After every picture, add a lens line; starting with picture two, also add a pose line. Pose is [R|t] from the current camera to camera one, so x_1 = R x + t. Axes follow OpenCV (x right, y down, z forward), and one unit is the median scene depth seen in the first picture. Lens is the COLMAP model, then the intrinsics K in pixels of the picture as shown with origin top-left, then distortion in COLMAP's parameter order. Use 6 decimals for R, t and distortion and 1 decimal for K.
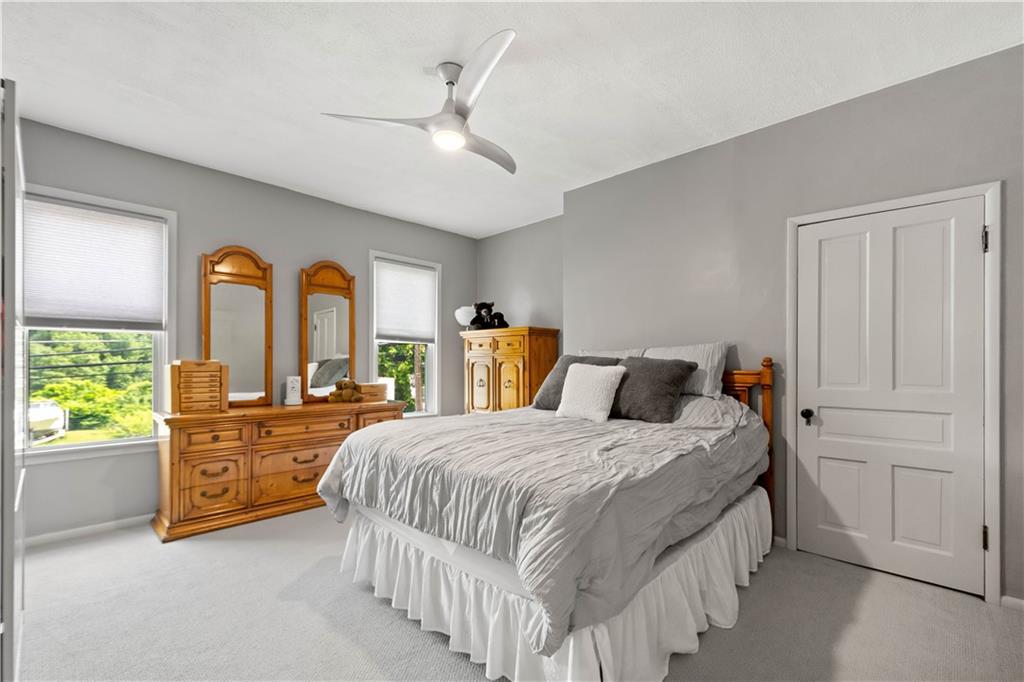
lens RADIAL K [[444.3, 0, 517.6], [0, 444.3, 355.3], [0, 0, 1]] dist [0.001630, 0.000080]
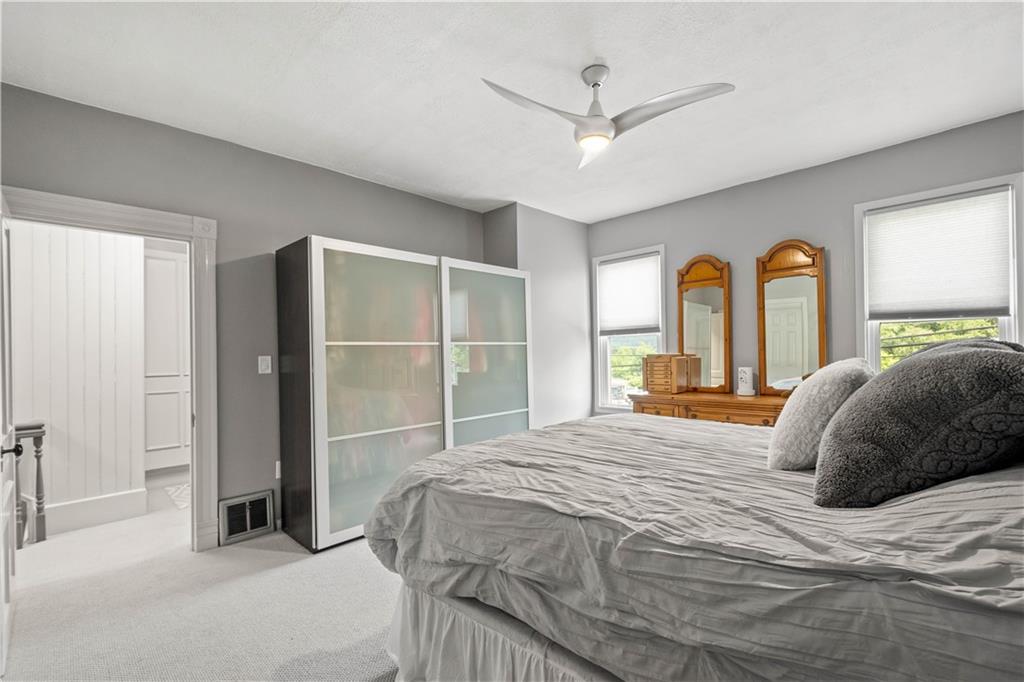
lens RADIAL K [[444.3, 0, 517.6], [0, 444.3, 355.3], [0, 0, 1]] dist [0.001630, 0.000080]
pose [[0.005542, 0.001589, -0.999983, 0.530082], [0.044321, 0.999016, 0.001833, -0.005315], [0.999002, -0.044330, 0.005466, 0.486572]]
